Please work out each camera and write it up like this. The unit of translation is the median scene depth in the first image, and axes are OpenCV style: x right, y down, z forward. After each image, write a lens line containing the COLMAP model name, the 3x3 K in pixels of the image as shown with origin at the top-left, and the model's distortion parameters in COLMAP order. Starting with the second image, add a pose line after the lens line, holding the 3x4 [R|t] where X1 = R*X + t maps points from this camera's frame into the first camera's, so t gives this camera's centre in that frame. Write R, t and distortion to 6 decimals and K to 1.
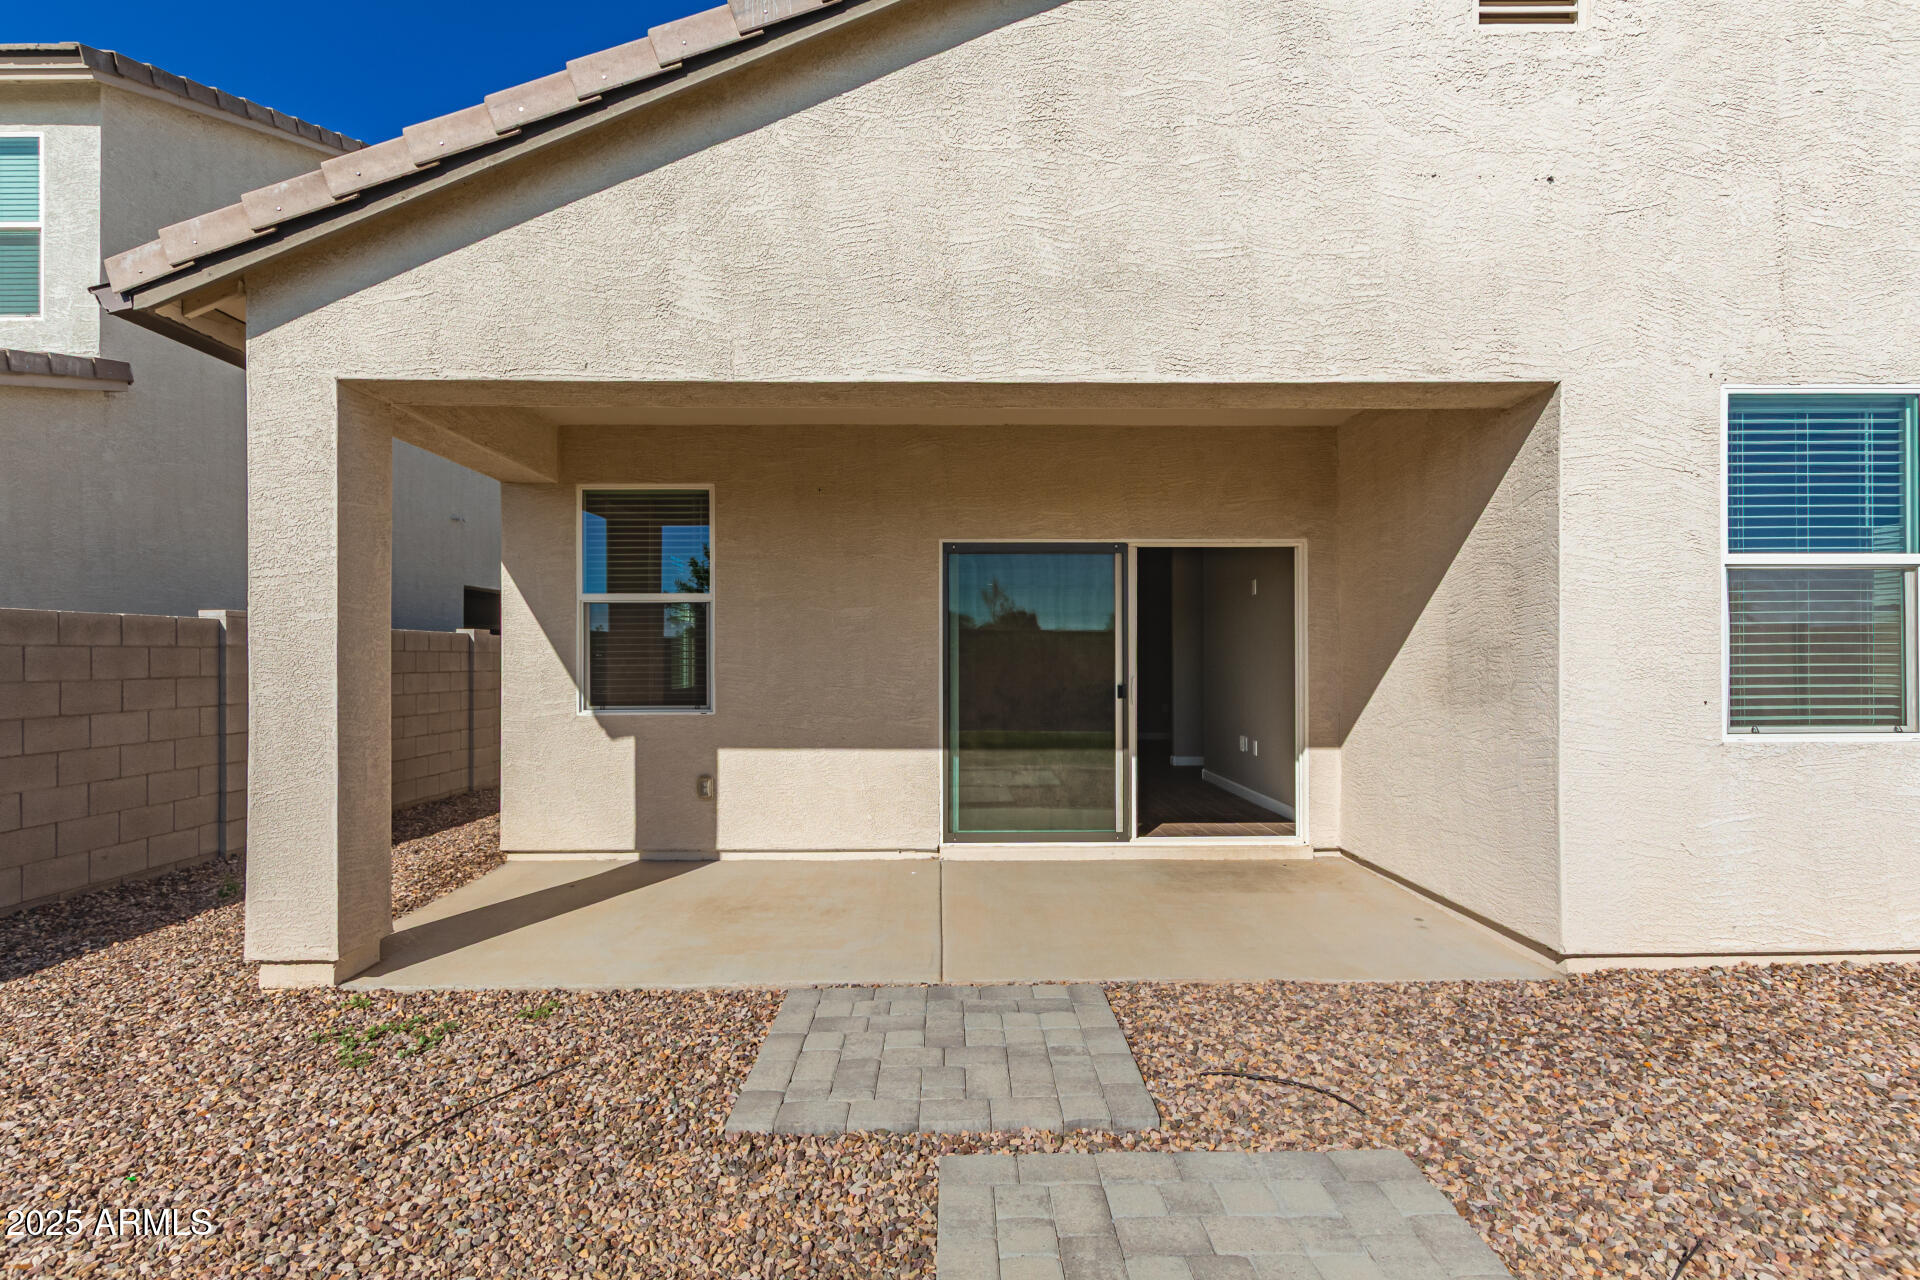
lens RADIAL K [[905.7, 0, 953.2], [0, 905.7, 647.3], [0, 0, 1]] dist [0.009699, -0.000539]
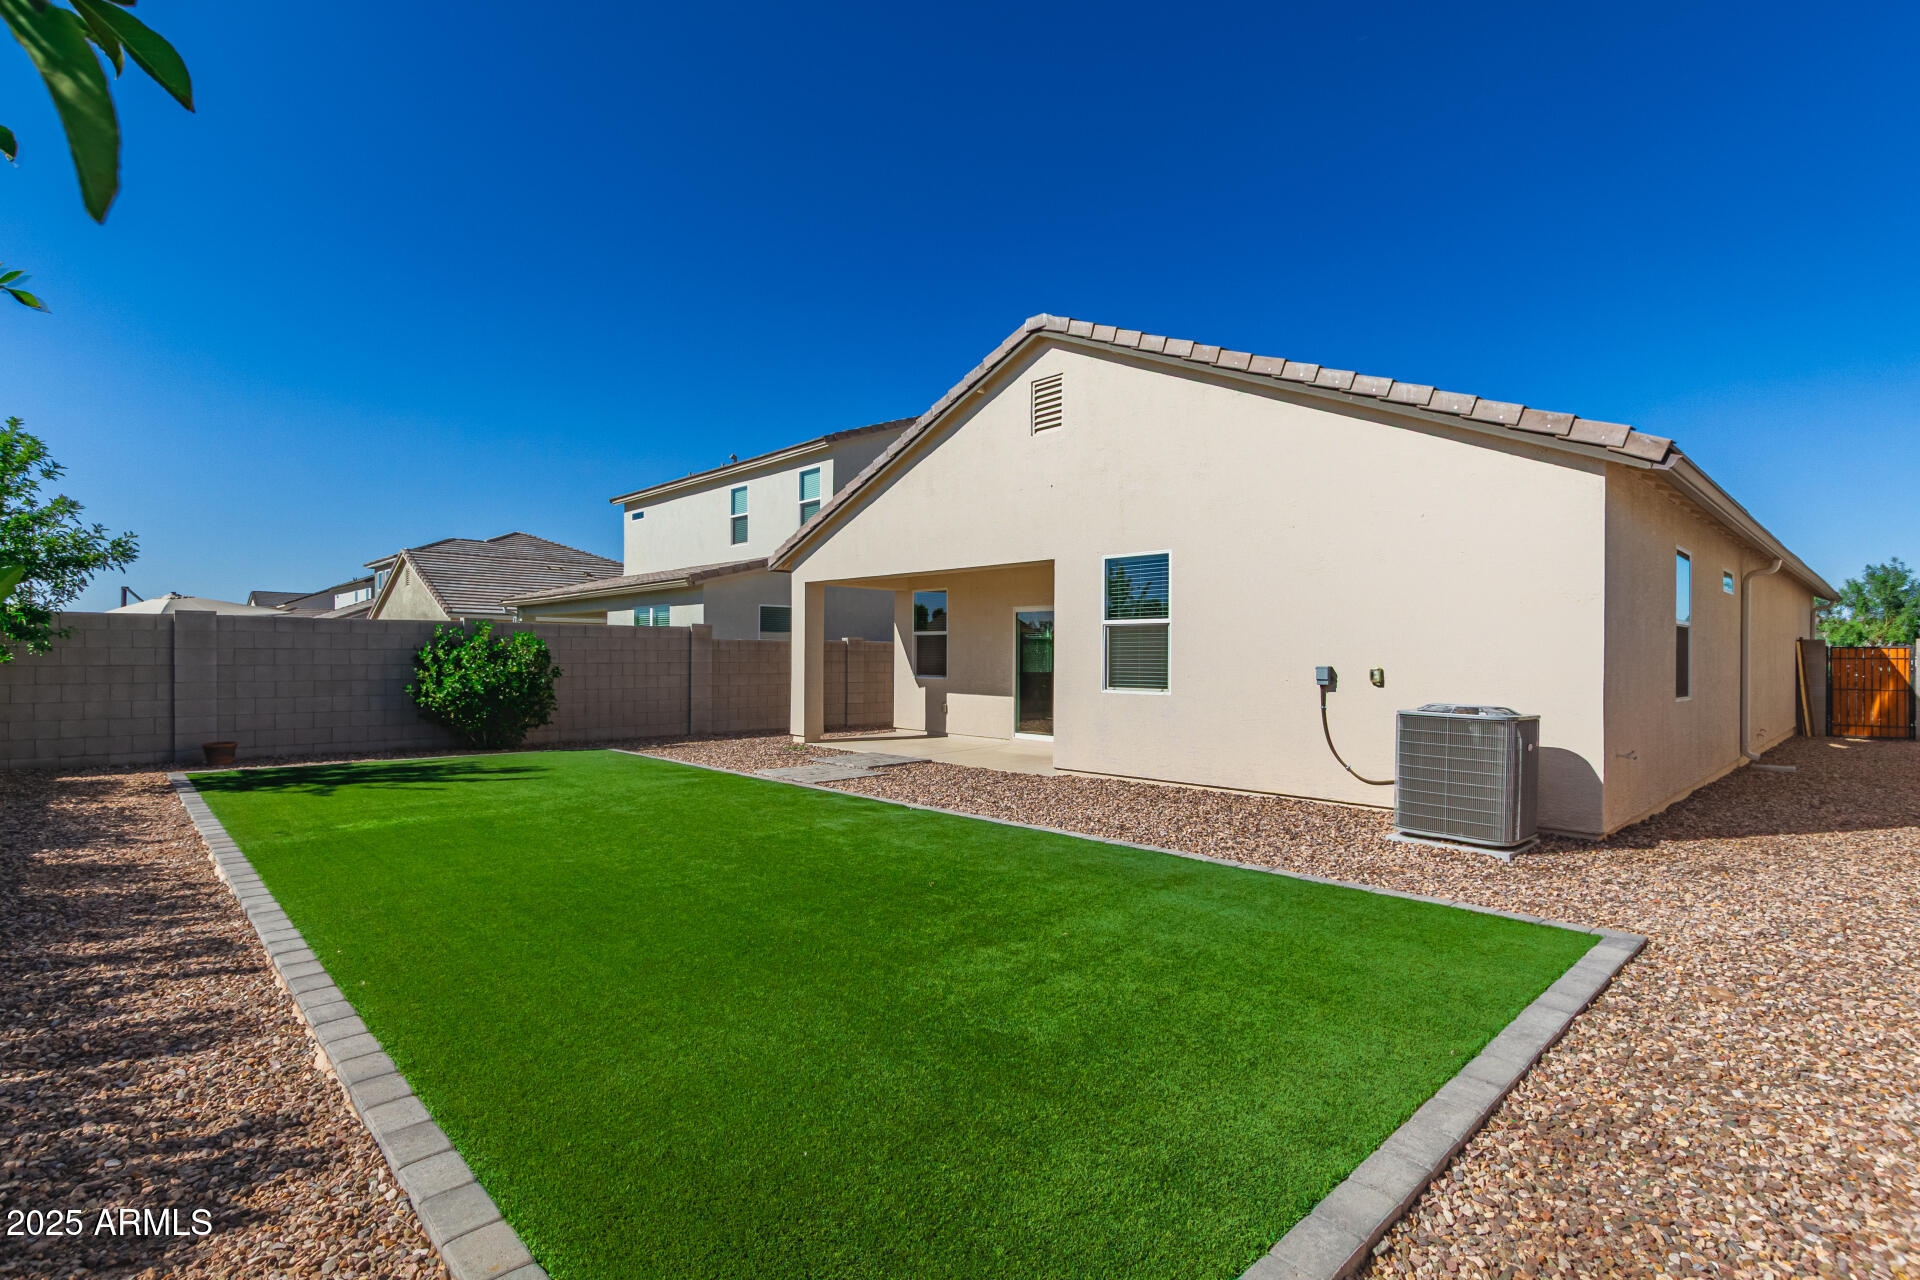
lens RADIAL K [[905.7, 0, 953.2], [0, 905.7, 647.3], [0, 0, 1]] dist [0.009699, -0.000539]
pose [[0.684578, 0.003521, -0.728931, 1.593960], [-0.005373, 0.999986, -0.000216, -0.013718], [0.728920, 0.004065, 0.684587, -0.720022]]
